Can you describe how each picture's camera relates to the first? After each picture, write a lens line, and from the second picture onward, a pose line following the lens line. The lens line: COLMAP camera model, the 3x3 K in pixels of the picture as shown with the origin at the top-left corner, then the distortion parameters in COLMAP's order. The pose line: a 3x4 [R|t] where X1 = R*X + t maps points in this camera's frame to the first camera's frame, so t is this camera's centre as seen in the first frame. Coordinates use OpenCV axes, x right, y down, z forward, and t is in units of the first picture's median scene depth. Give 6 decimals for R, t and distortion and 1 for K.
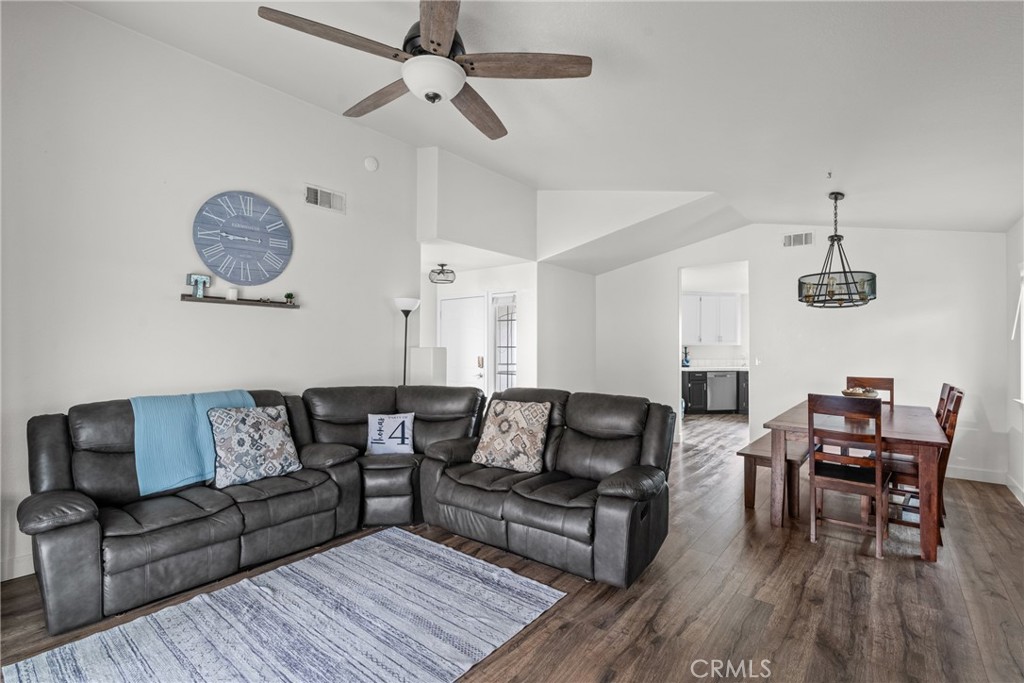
lens RADIAL K [[472.2, 0, 512.0], [0, 472.2, 341.5], [0, 0, 1]] dist [-0.001752, 0.000935]
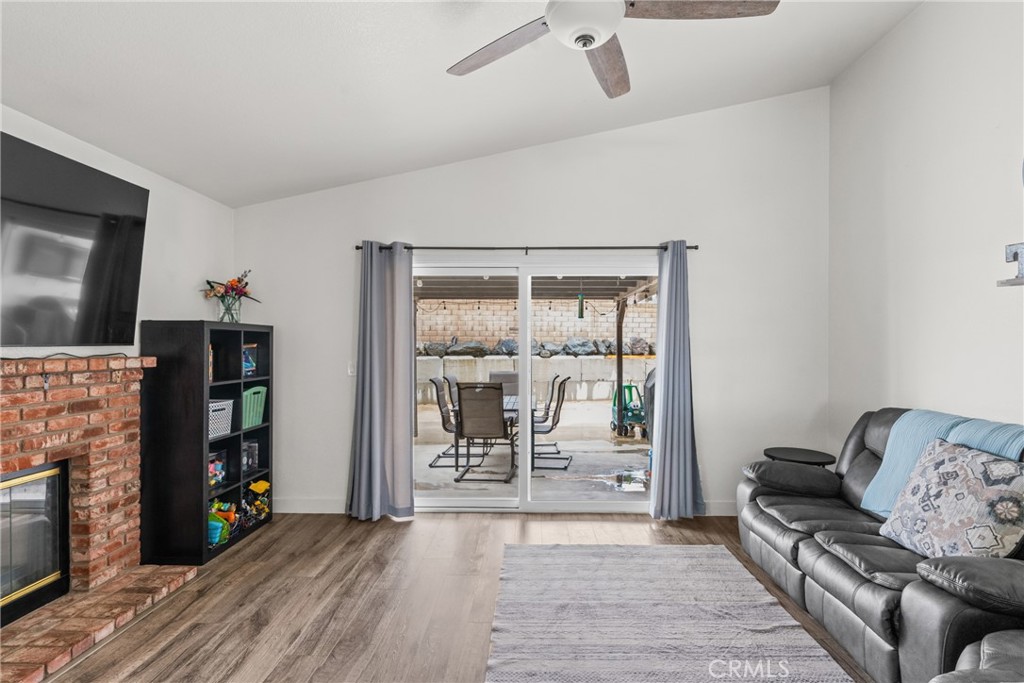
lens RADIAL K [[472.2, 0, 512.0], [0, 472.2, 341.5], [0, 0, 1]] dist [-0.001752, 0.000935]
pose [[-0.804742, -0.005110, -0.593603, 0.311167], [0.006287, 0.999833, -0.017130, 0.003629], [0.593592, -0.017518, -0.804576, 1.188862]]
